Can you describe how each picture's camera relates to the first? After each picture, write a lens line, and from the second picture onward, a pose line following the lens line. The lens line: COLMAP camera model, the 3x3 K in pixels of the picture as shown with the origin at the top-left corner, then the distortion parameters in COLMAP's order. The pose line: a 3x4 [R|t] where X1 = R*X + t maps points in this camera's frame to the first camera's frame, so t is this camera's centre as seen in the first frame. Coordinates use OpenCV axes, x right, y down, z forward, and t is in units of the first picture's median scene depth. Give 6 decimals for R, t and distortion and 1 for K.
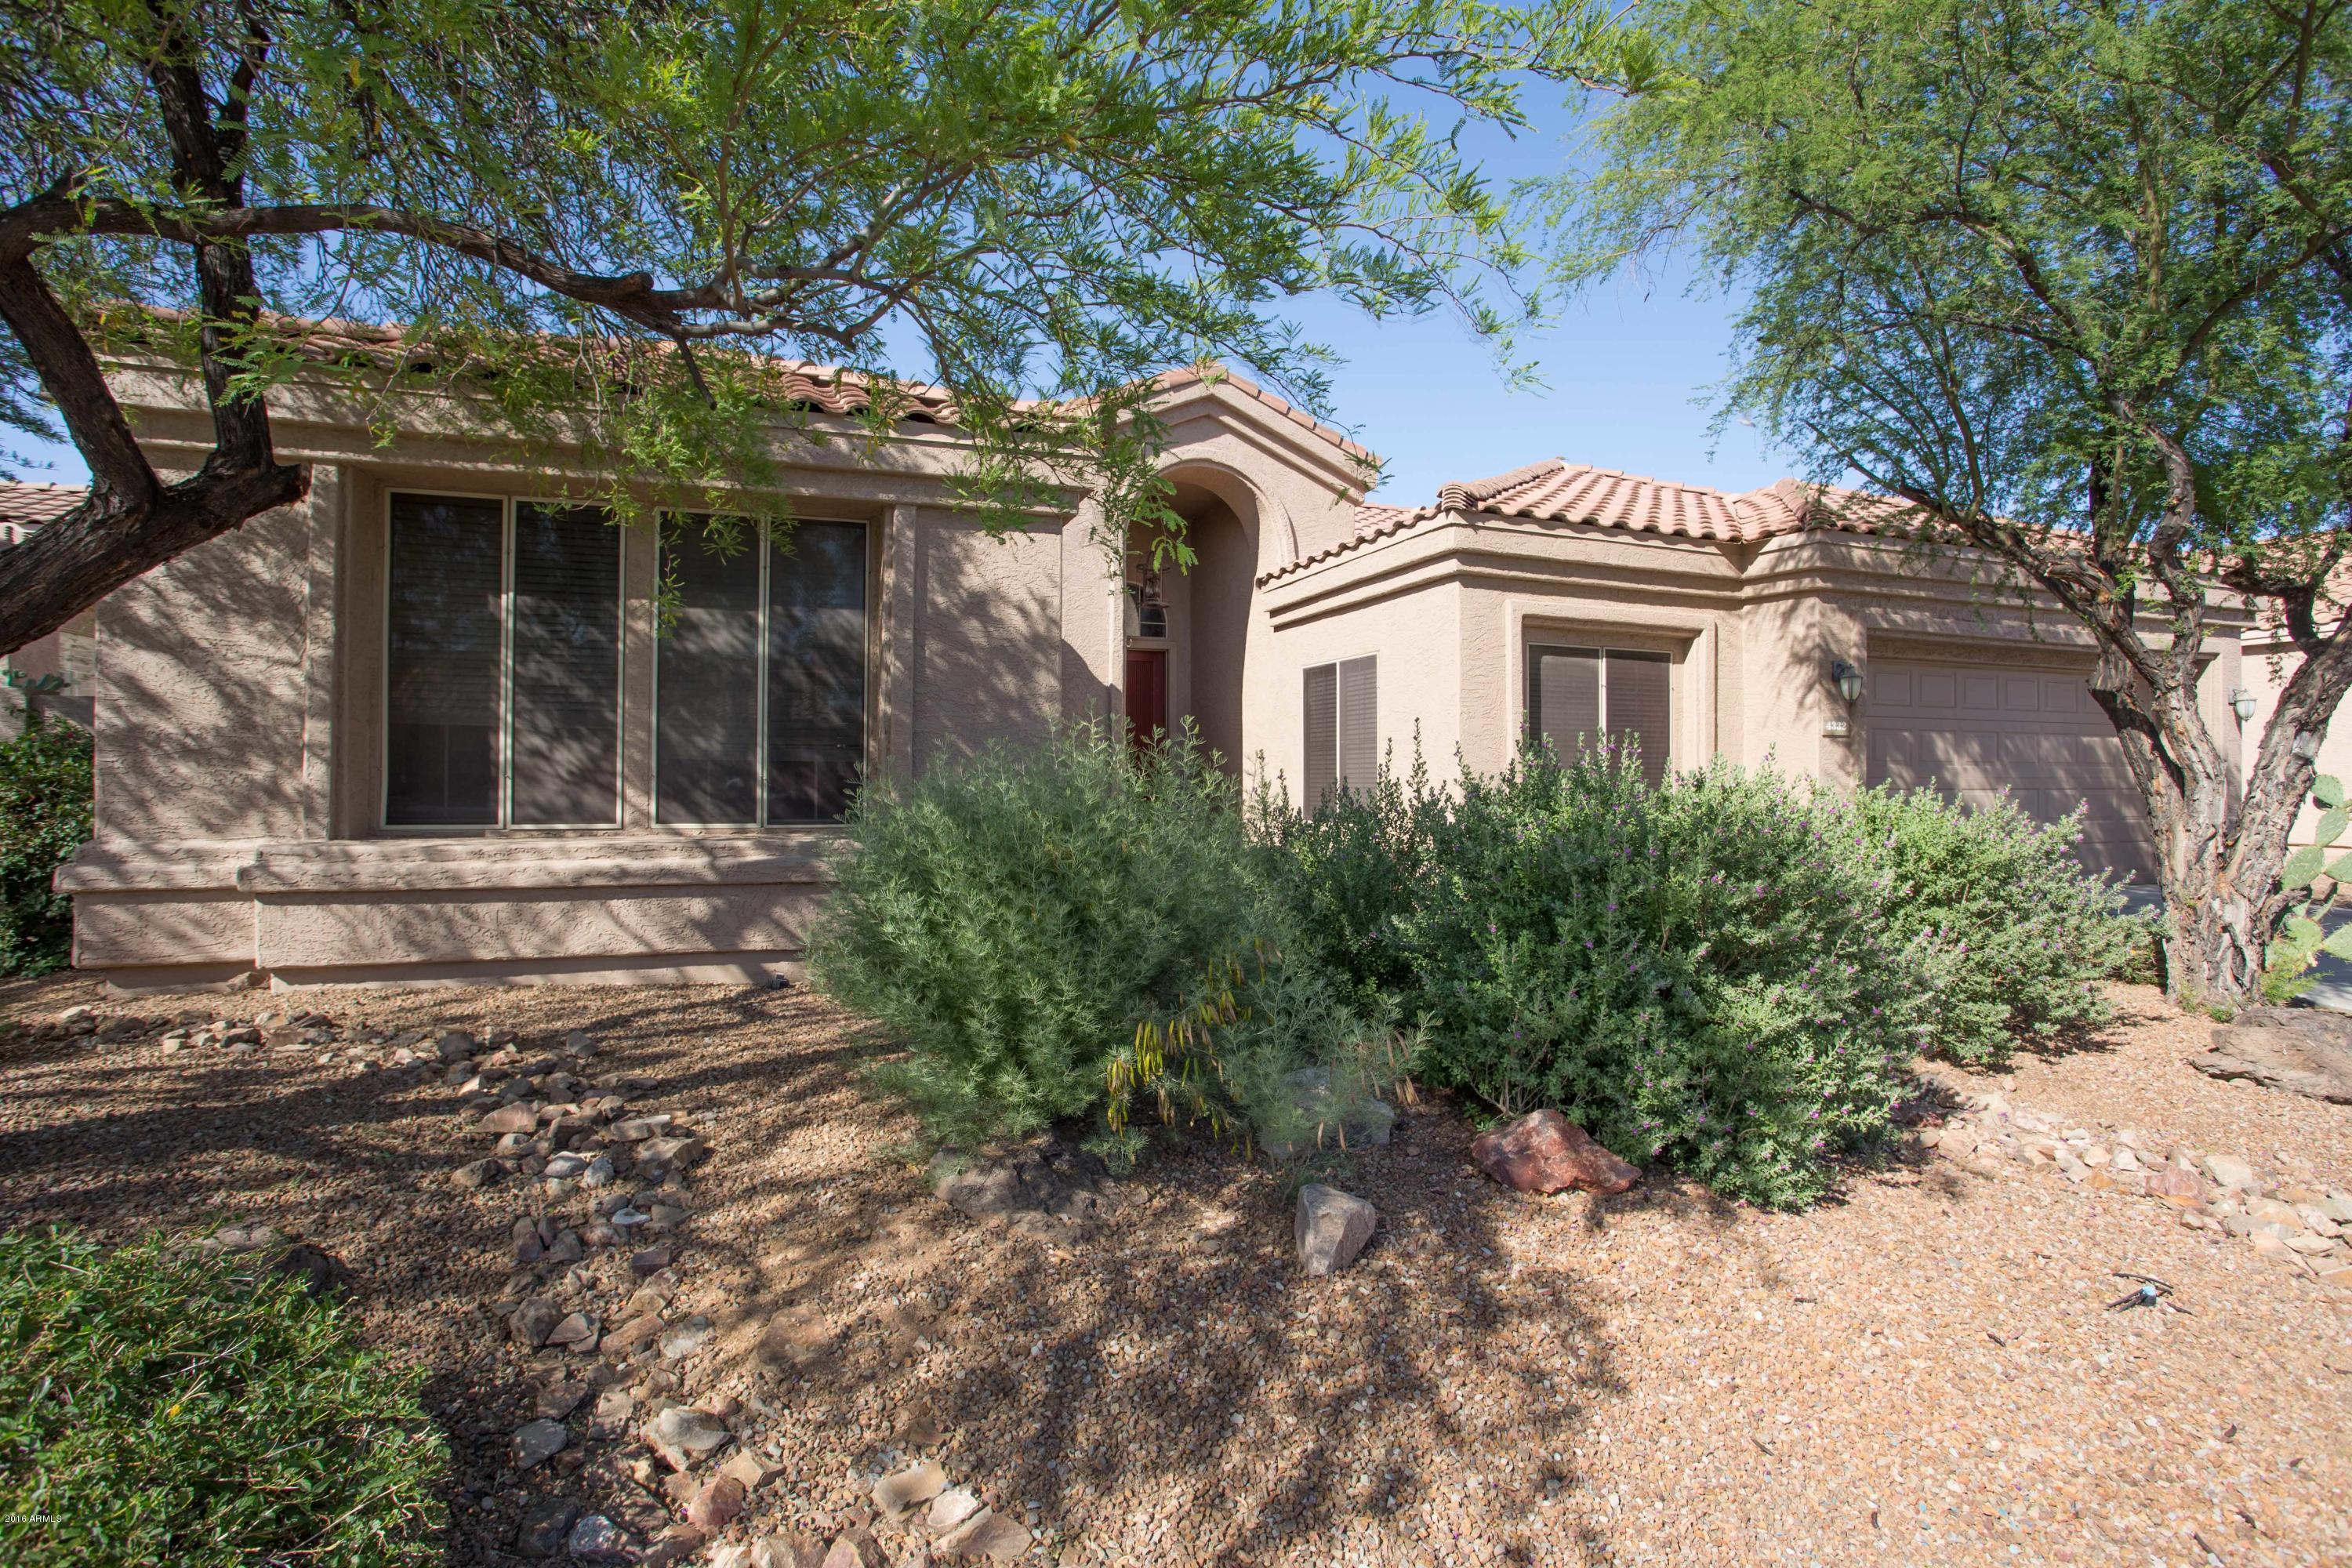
lens RADIAL K [[1161.4, 0, 1186.5], [0, 1161.4, 799.7], [0, 0, 1]] dist [-0.009225, 0.005154]
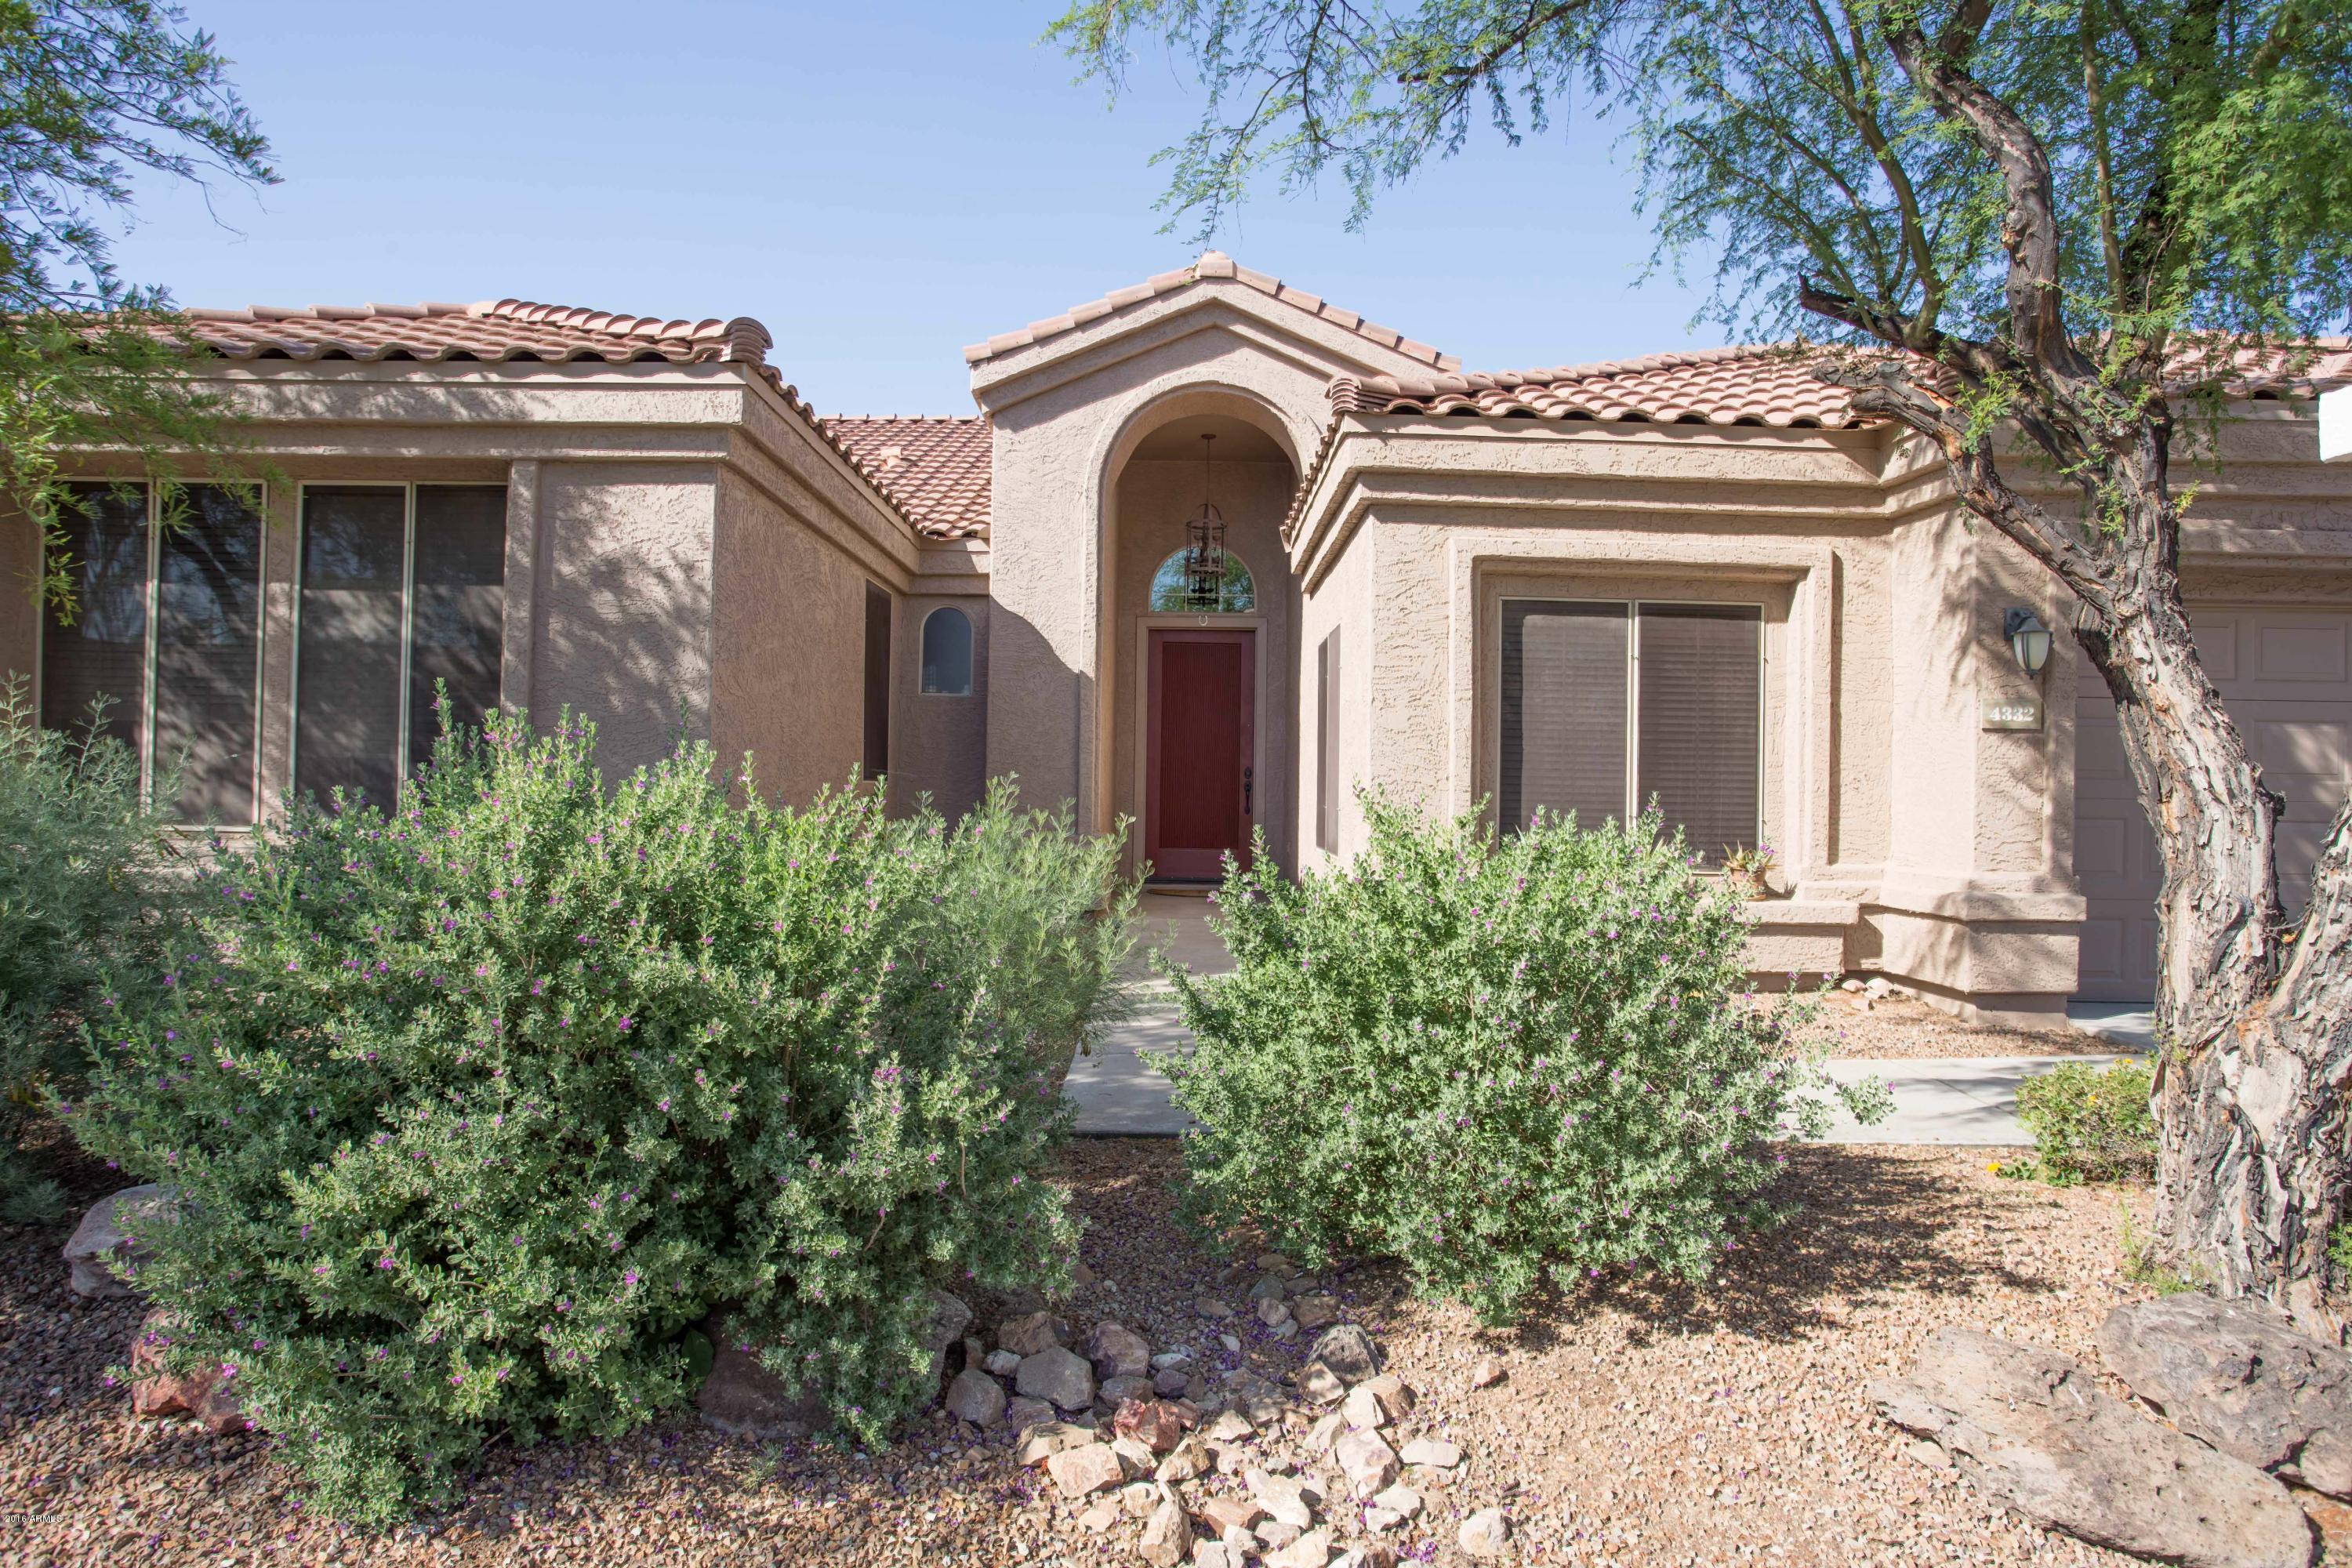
lens RADIAL K [[1366.6, 0, 1178.1], [0, 1366.6, 773.4], [0, 0, 1]] dist [-0.005297, 0.005654]
pose [[0.932189, 0.008503, -0.361871, 0.424274], [-0.020643, 0.999346, -0.029694, -0.003007], [0.361382, 0.035150, 0.931755, 0.184374]]
